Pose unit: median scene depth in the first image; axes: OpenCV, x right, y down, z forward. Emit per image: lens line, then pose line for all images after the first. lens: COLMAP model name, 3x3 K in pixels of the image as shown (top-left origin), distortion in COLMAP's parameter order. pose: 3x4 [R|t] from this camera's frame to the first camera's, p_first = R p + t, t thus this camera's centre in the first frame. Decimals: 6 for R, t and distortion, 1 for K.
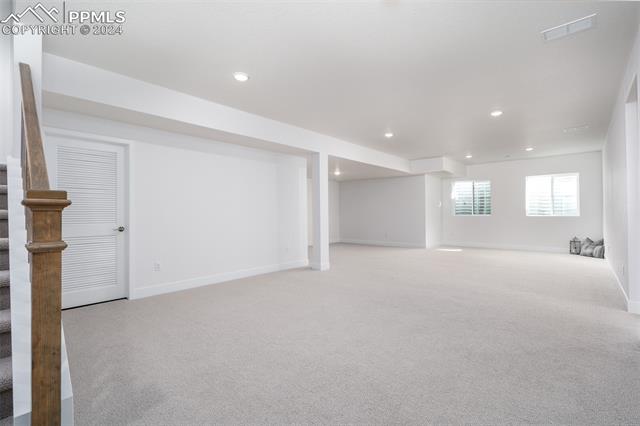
lens RADIAL K [[296.5, 0, 319.1], [0, 296.5, 211.0], [0, 0, 1]] dist [-0.001460, 0.000312]
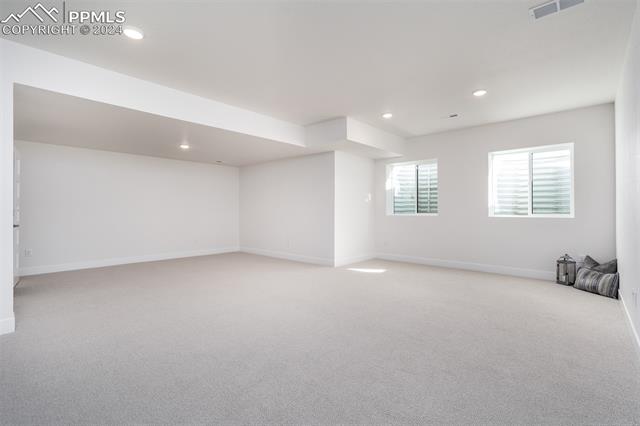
lens RADIAL K [[296.5, 0, 319.1], [0, 296.5, 211.0], [0, 0, 1]] dist [-0.001460, 0.000312]
pose [[0.999996, 0.002843, 0.000476, 0.342289], [-0.002848, 0.999948, 0.009755, -0.000158], [-0.000448, -0.009757, 0.999952, 0.379335]]
